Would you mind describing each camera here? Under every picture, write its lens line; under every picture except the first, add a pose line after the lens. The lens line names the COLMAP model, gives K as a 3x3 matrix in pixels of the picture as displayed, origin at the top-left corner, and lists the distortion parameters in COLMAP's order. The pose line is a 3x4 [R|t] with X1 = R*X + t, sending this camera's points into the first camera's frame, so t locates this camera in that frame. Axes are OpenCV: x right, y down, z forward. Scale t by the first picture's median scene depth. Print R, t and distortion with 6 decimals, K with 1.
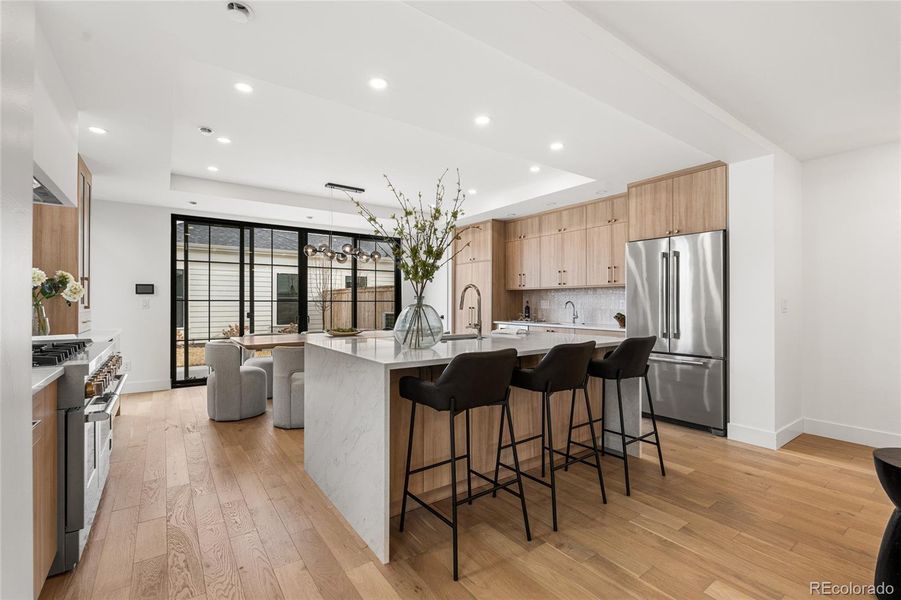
lens RADIAL K [[400.1, 0, 449.2], [0, 400.1, 299.5], [0, 0, 1]] dist [-0.003462, -0.000528]
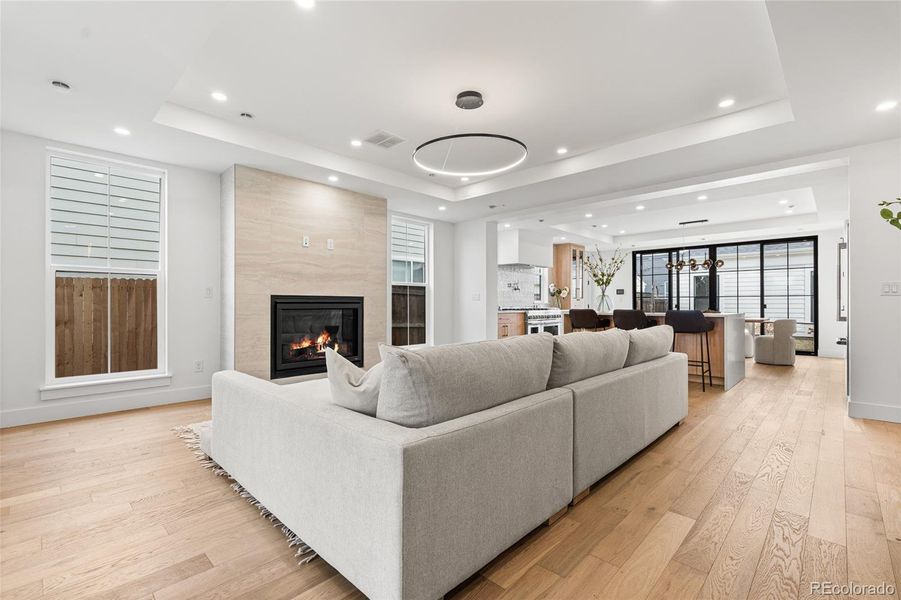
lens RADIAL K [[405.9, 0, 450.5], [0, 405.9, 300.0], [0, 0, 1]] dist [-0.001896, -0.000161]
pose [[0.183258, -0.011753, -0.982995, 1.007747], [0.007290, 0.999917, -0.010597, 0.027982], [0.983038, -0.005224, 0.183329, -0.190771]]
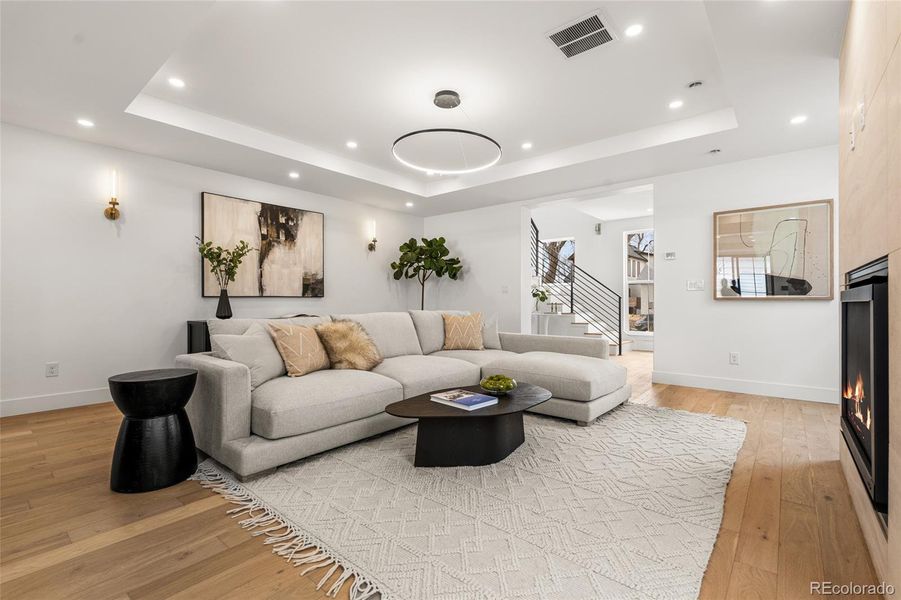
lens RADIAL K [[400.1, 0, 449.2], [0, 400.1, 299.5], [0, 0, 1]] dist [-0.003462, -0.000528]
pose [[-0.252677, 0.002731, 0.967547, -0.113396], [-0.007055, 0.999964, -0.004665, 0.037259], [-0.967525, -0.008005, -0.252649, 0.083546]]
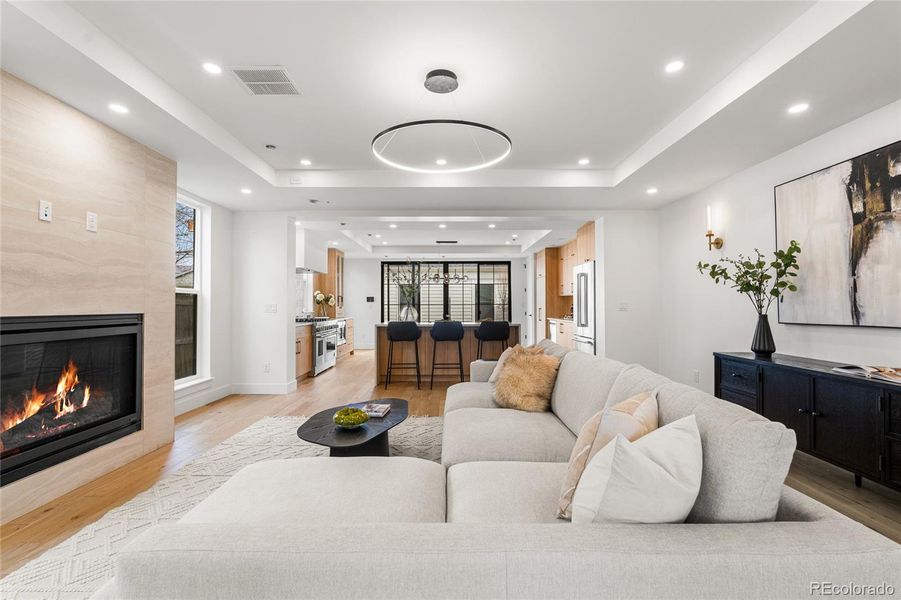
lens RADIAL K [[400.1, 0, 449.2], [0, 400.1, 299.5], [0, 0, 1]] dist [-0.003462, -0.000528]
pose [[0.816251, -0.011418, -0.577585, 0.724694], [0.007496, 0.999930, -0.009173, -0.002696], [0.577649, 0.003158, 0.816279, -0.429021]]
